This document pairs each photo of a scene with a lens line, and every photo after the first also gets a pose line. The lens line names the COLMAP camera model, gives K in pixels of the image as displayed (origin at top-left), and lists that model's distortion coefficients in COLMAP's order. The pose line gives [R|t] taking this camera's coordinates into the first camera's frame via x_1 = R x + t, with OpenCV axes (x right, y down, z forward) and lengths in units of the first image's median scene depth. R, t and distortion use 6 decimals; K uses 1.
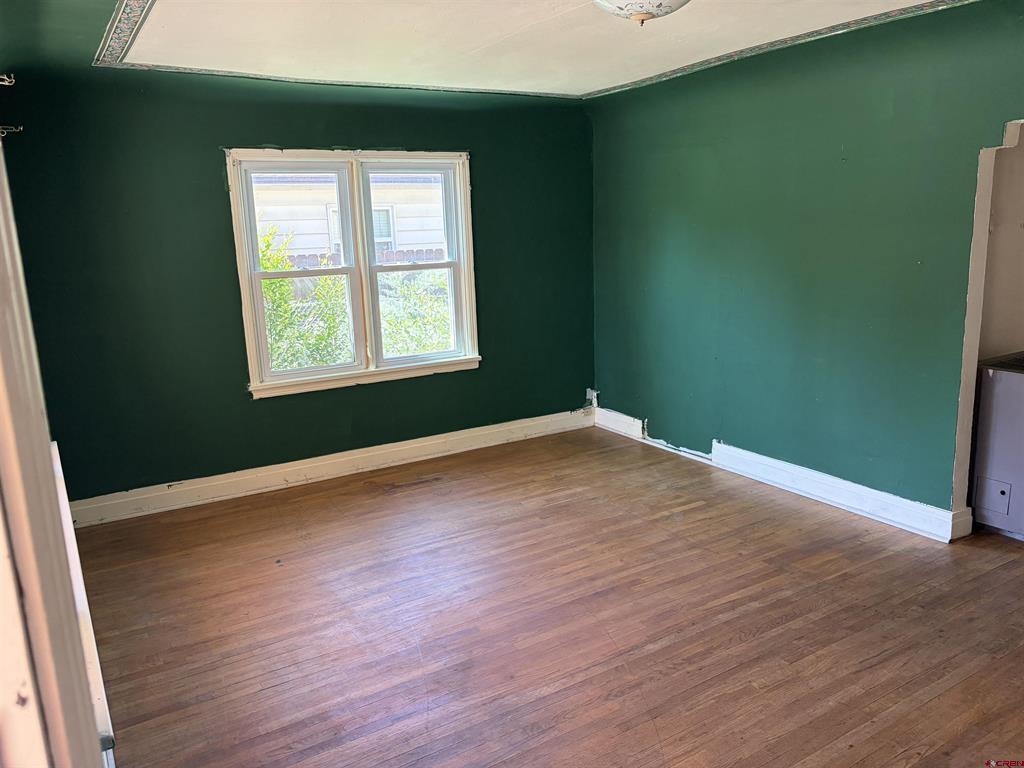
lens RADIAL K [[778.3, 0, 512.0], [0, 778.3, 384.0], [0, 0, 1]] dist [0.043890, -0.065285]
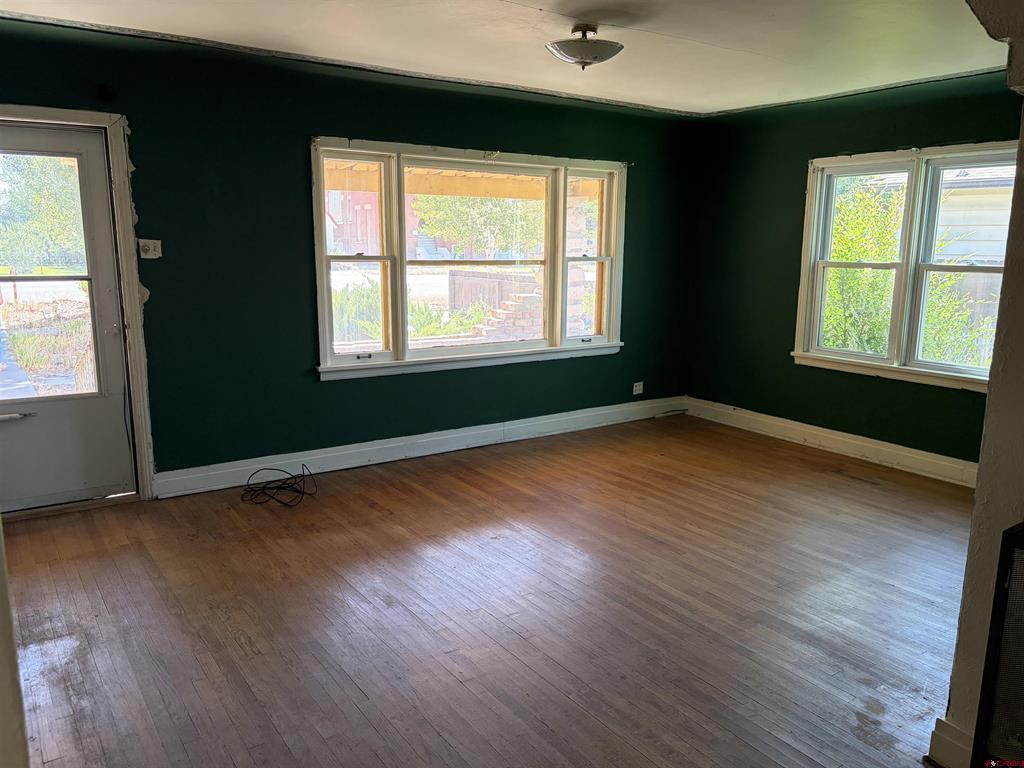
lens RADIAL K [[778.3, 0, 512.0], [0, 778.3, 384.0], [0, 0, 1]] dist [0.043890, -0.065285]
pose [[0.049346, 0.215365, -0.975286, 0.832379], [-0.217471, 0.955365, 0.199962, -0.096515], [0.974819, 0.202229, 0.093979, 0.453162]]
